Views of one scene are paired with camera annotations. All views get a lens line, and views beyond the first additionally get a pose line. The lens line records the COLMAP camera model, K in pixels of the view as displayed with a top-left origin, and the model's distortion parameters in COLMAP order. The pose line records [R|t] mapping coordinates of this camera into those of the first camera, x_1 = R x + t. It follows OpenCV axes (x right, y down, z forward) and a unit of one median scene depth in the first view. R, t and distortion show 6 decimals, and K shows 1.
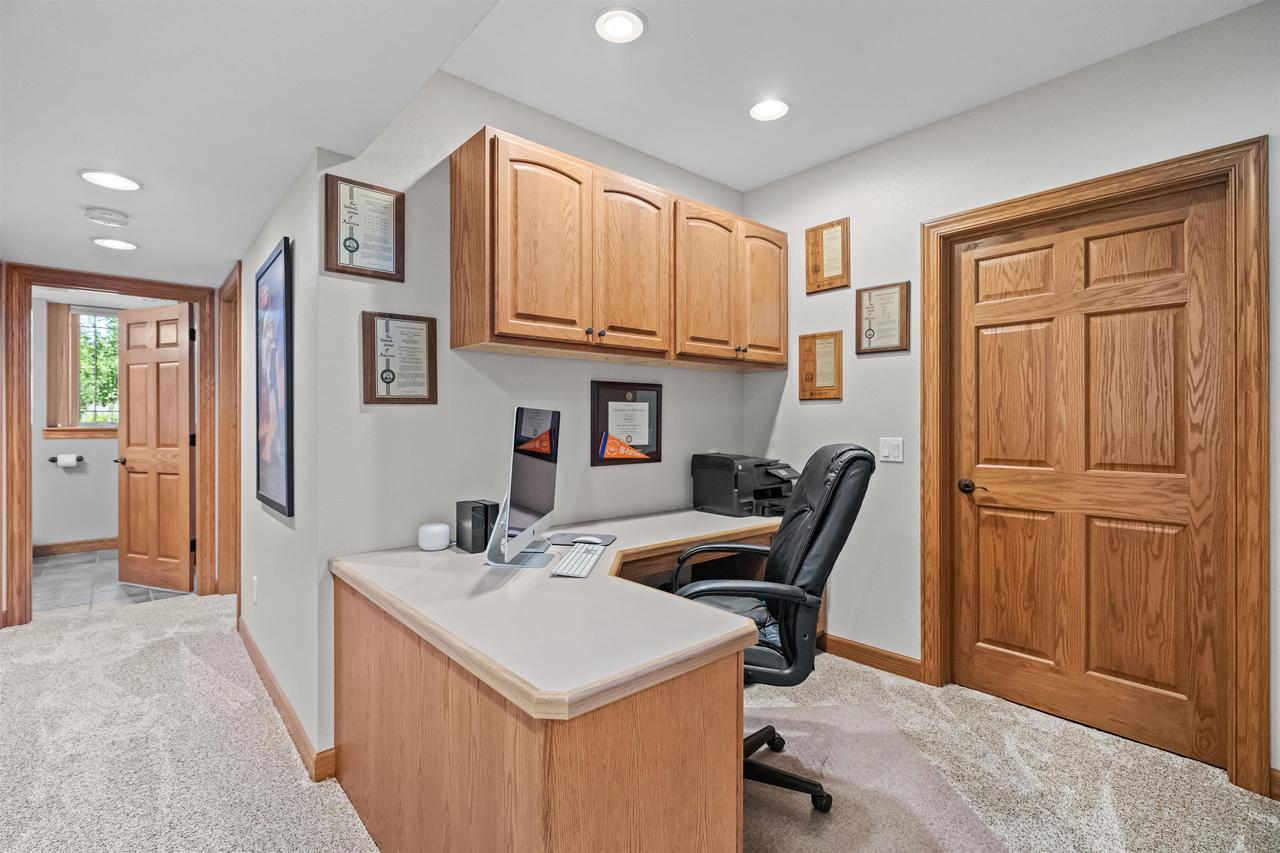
lens RADIAL K [[579.7, 0, 644.4], [0, 579.7, 422.3], [0, 0, 1]] dist [-0.002409, 0.000843]
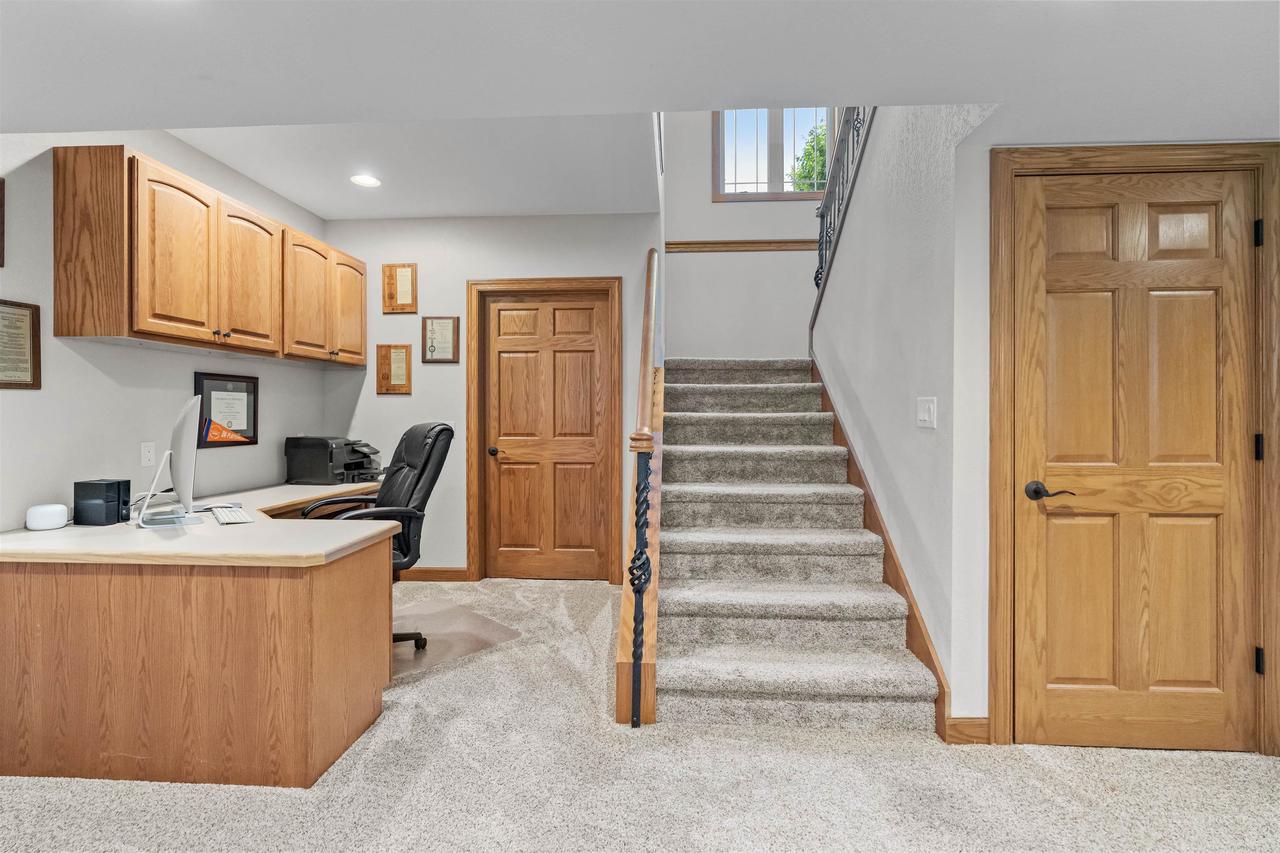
lens RADIAL K [[573.7, 0, 632.2], [0, 573.7, 416.3], [0, 0, 1]] dist [0.000284, 0.000105]
pose [[0.712489, -0.001199, 0.701682, -0.284252], [0.000539, 0.999999, 0.001161, 0.013394], [-0.701683, -0.000449, 0.712489, -0.398951]]
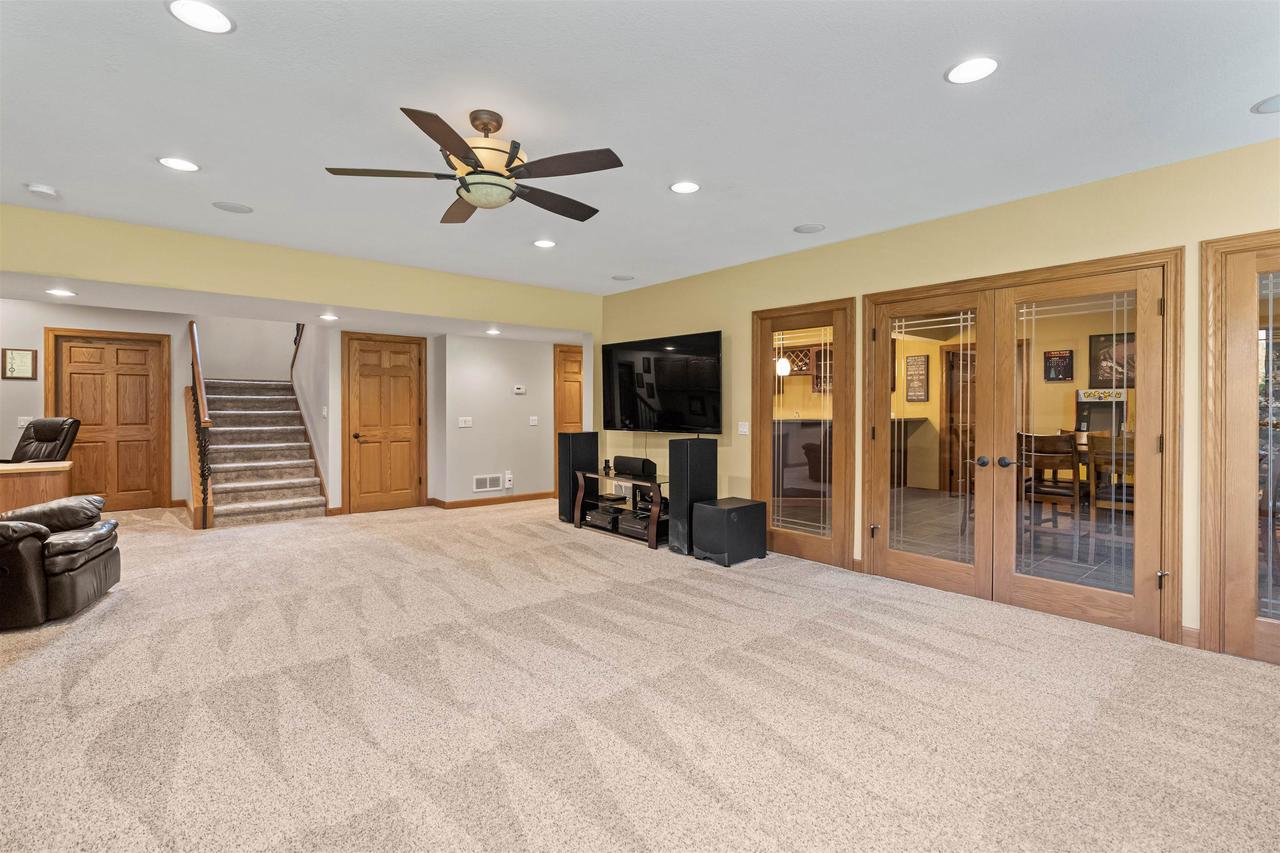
lens RADIAL K [[589.2, 0, 640.0], [0, 589.2, 413.8], [0, 0, 1]] dist [-0.000329, 0.000589]
pose [[0.015487, -0.009280, 0.999837, -2.036001], [-0.000133, 0.999957, 0.009283, -0.008366], [-0.999880, -0.000277, 0.015485, -1.590572]]
